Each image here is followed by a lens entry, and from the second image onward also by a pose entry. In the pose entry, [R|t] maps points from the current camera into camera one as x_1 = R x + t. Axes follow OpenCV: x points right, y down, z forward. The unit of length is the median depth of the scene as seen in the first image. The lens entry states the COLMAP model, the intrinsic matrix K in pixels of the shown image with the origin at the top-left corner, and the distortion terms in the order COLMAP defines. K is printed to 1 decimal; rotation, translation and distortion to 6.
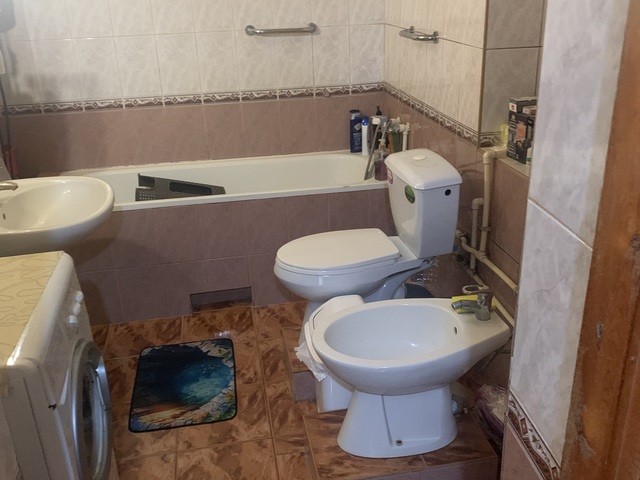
lens RADIAL K [[641.2, 0, 325.3], [0, 641.2, 236.7], [0, 0, 1]] dist [0.029548, 0.000000]
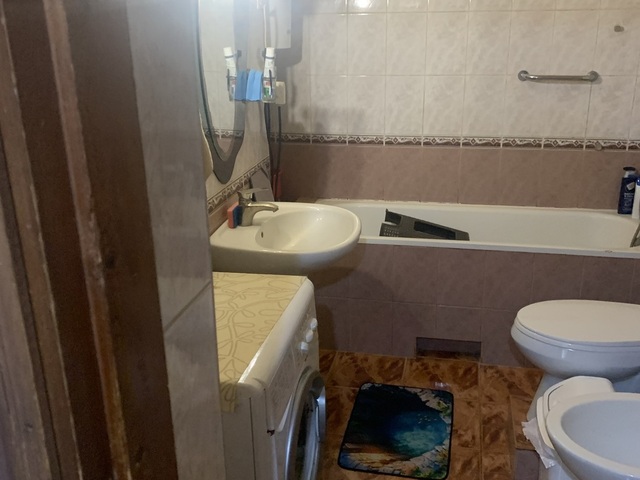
lens RADIAL K [[641.2, 0, 321.2], [0, 641.2, 245.2], [0, 0, 1]] dist [0.029548, 0.000000]
pose [[0.920492, 0.144251, -0.363161, -0.013218], [-0.162345, 0.986539, -0.019627, -0.007082], [0.355441, 0.077024, 0.931520, 0.033255]]
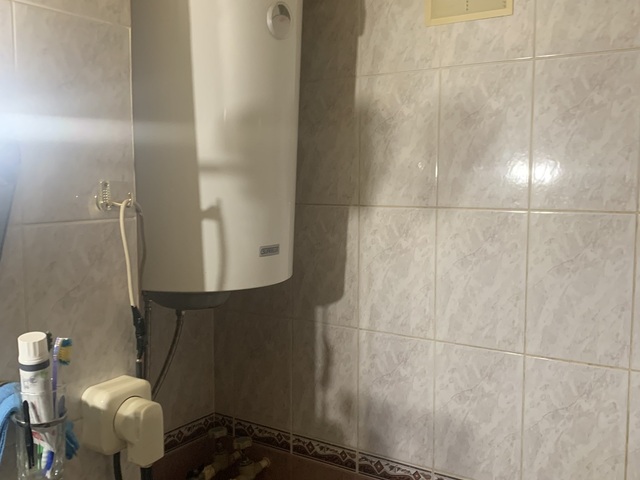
lens RADIAL K [[641.2, 0, 321.5], [0, 641.2, 235.2], [0, 0, 1]] dist [0.029548, 0.000000]
pose [[0.722040, 0.093224, -0.685542, -0.125336], [-0.288415, 0.941233, -0.175776, -0.231576], [0.628868, 0.324638, 0.706495, 0.513601]]
